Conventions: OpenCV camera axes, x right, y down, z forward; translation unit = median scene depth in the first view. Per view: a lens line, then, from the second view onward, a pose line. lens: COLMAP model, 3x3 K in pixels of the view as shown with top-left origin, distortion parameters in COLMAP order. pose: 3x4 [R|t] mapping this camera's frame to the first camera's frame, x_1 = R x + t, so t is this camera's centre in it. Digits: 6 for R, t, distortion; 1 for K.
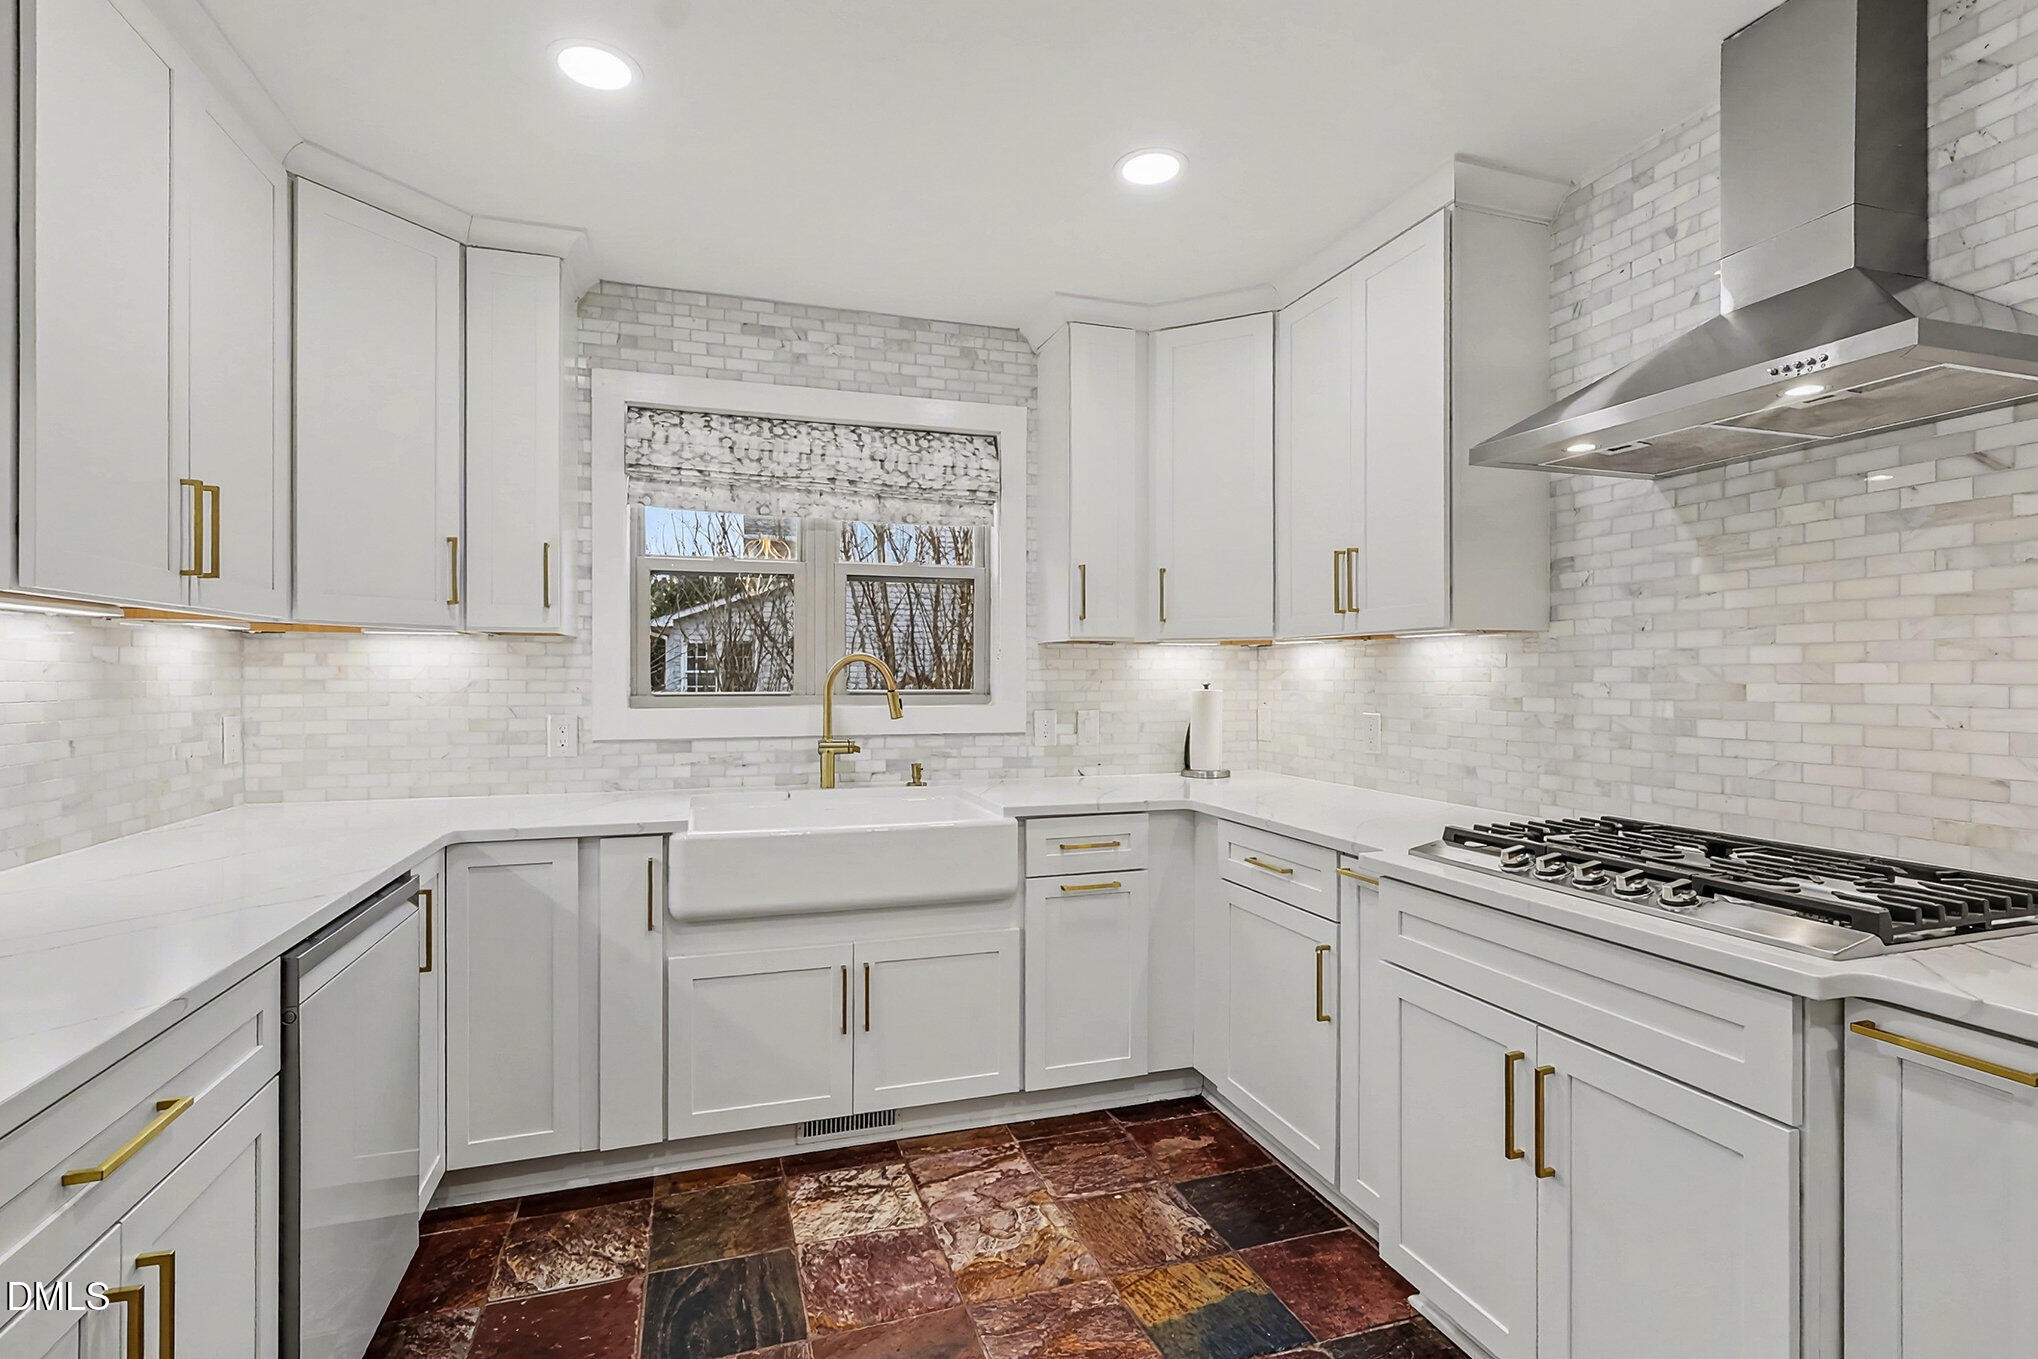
lens RADIAL K [[954.6, 0, 1012.1], [0, 954.6, 673.6], [0, 0, 1]] dist [0.000755, -0.000981]
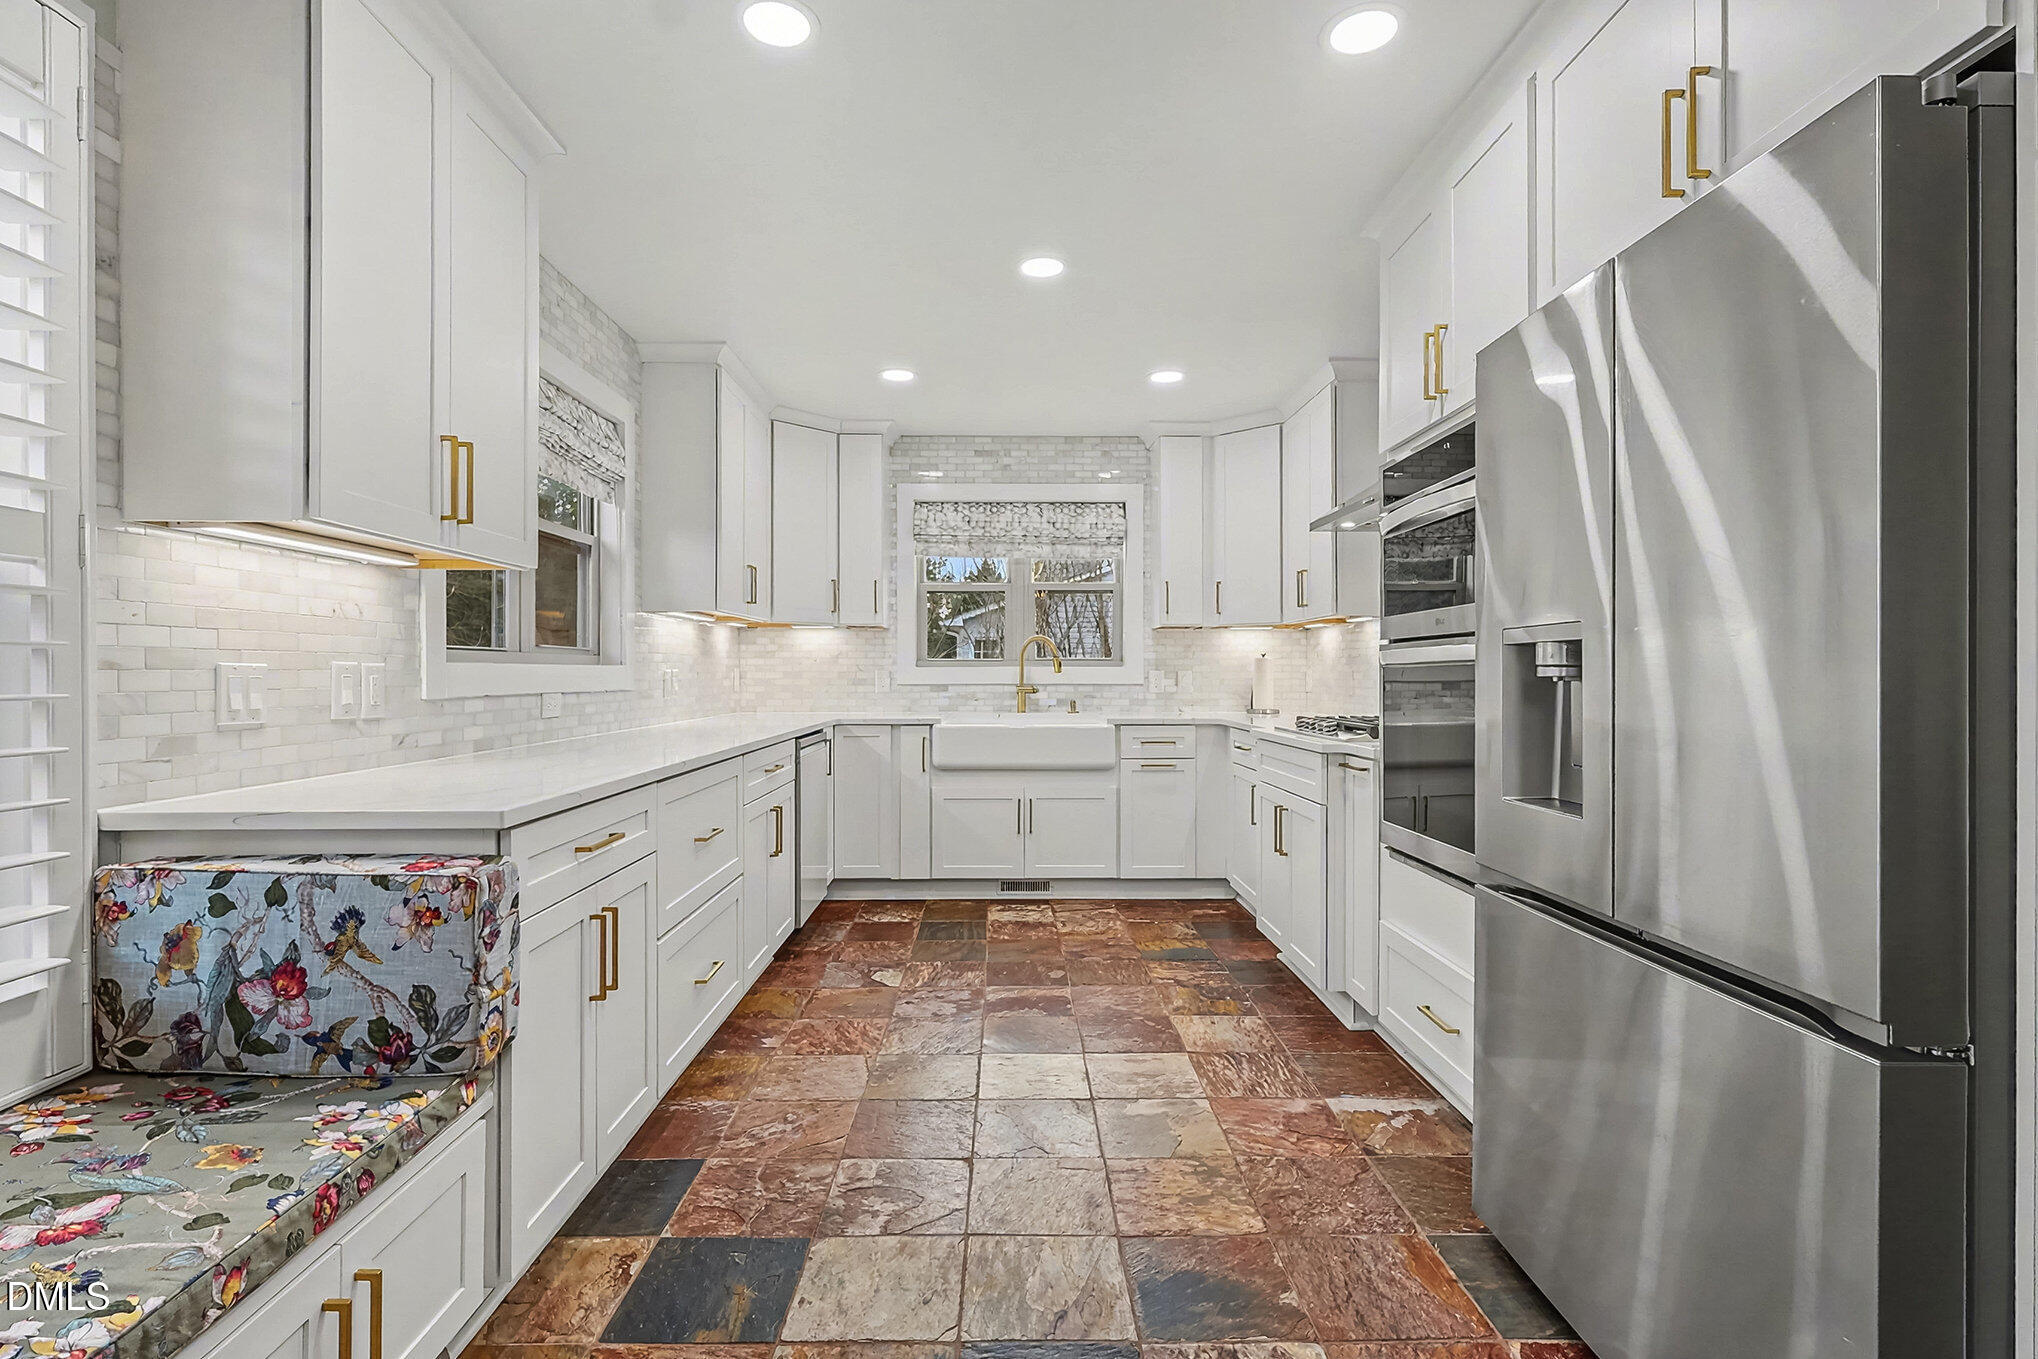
lens RADIAL K [[954.6, 0, 1017.0], [0, 954.6, 674.7], [0, 0, 1]] dist [0.000755, -0.000981]
pose [[0.957320, -0.000363, -0.289030, 0.315136], [0.001475, 0.999992, 0.003627, 0.045024], [0.289026, -0.003899, 0.957313, -0.701031]]
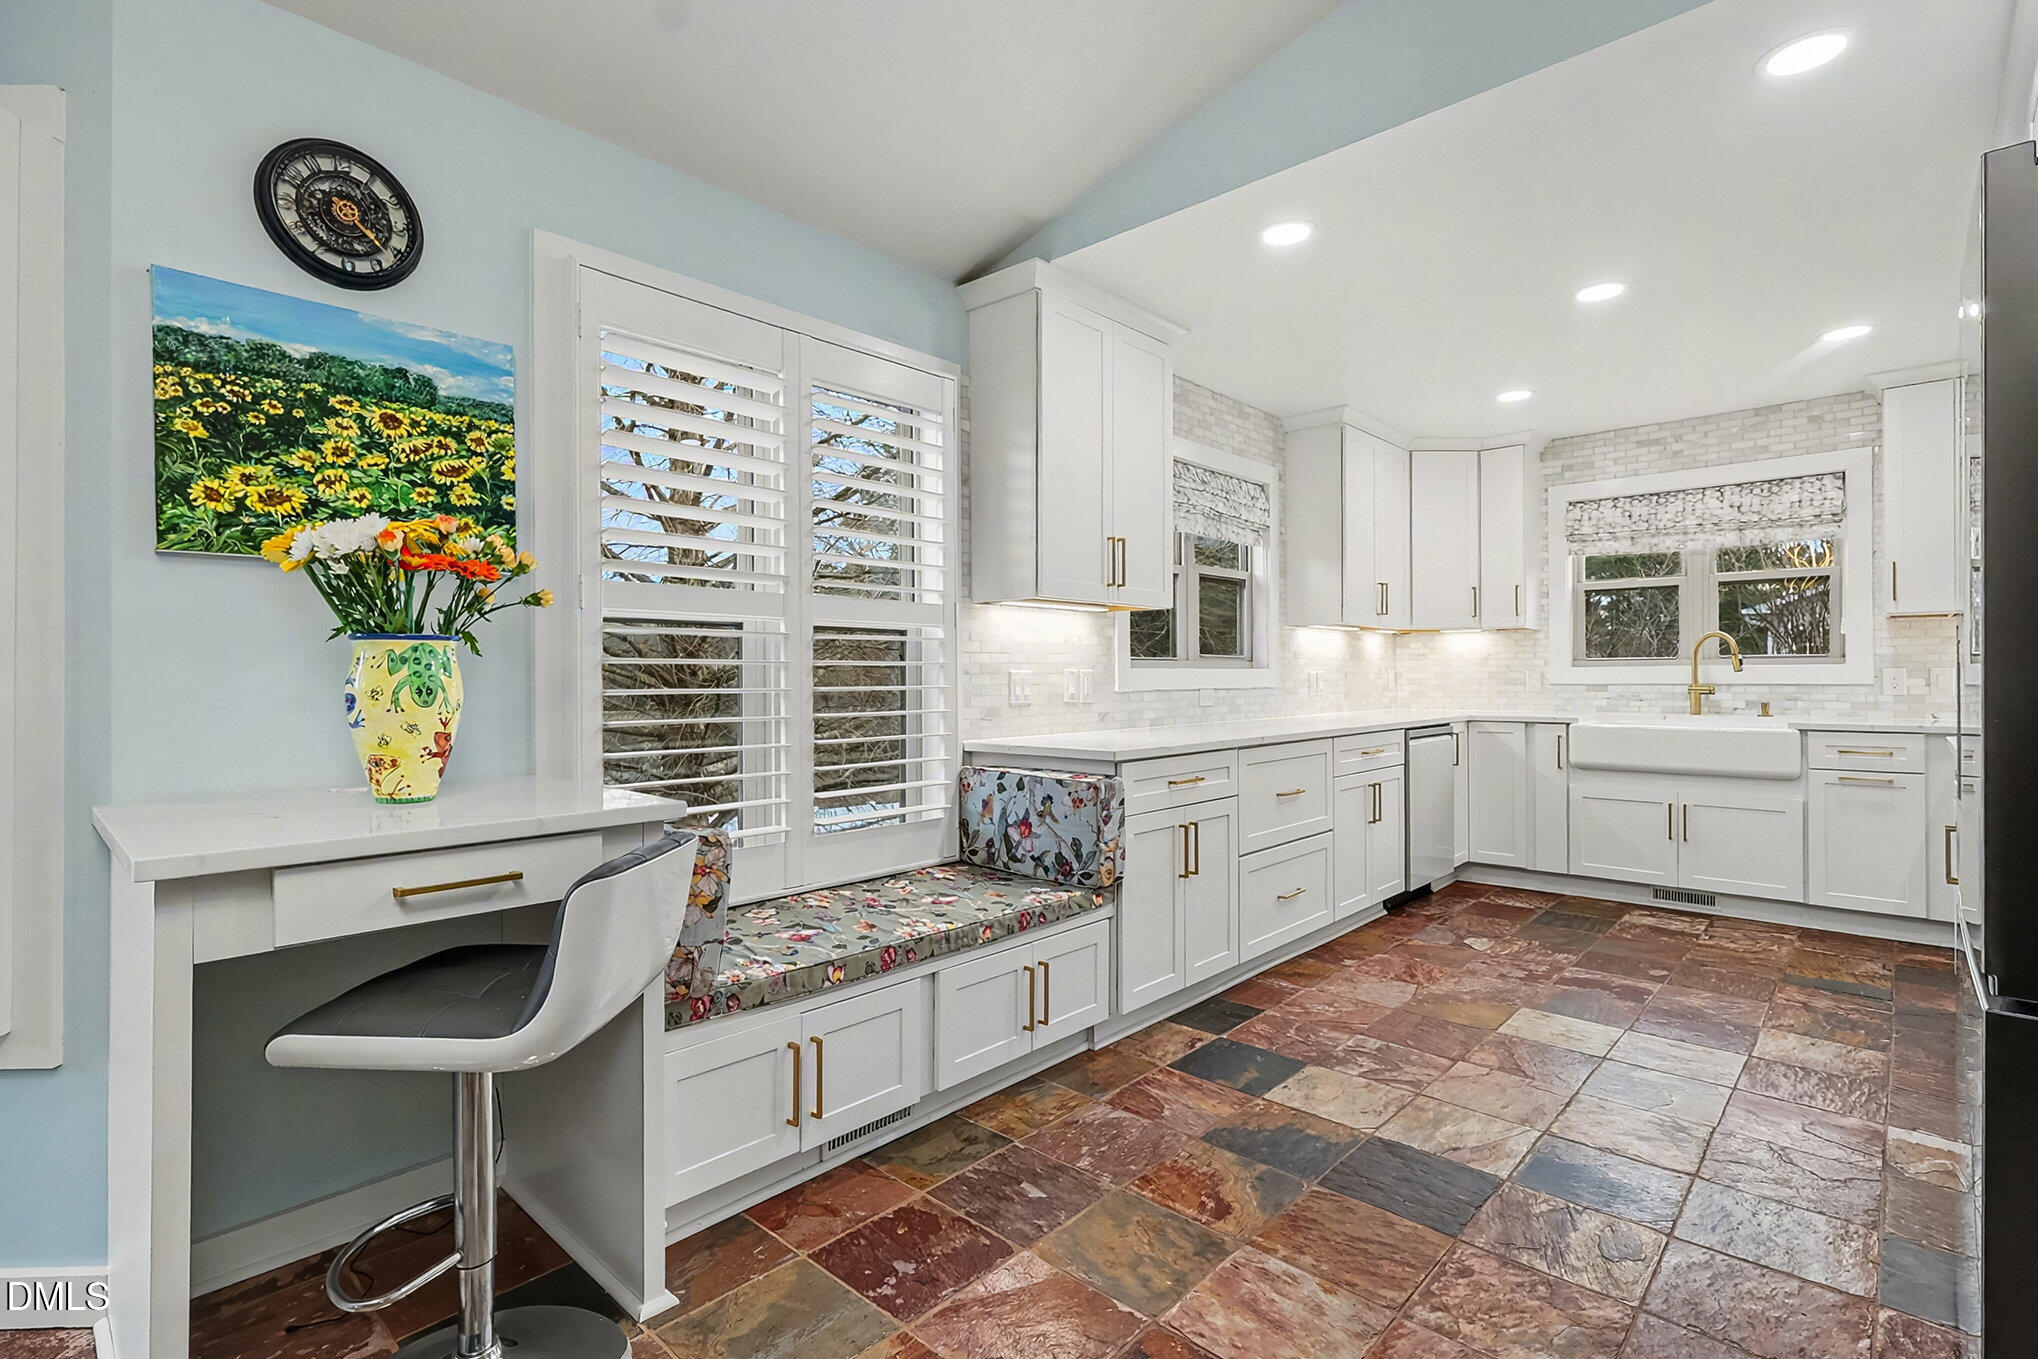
lens RADIAL K [[954.6, 0, 1022.4], [0, 954.6, 674.5], [0, 0, 1]] dist [0.000755, -0.000981]
pose [[0.494607, -0.004594, -0.869105, 0.679030], [0.007742, 0.999970, -0.000880, 0.044683], [0.869082, -0.006294, 0.494627, -0.833679]]
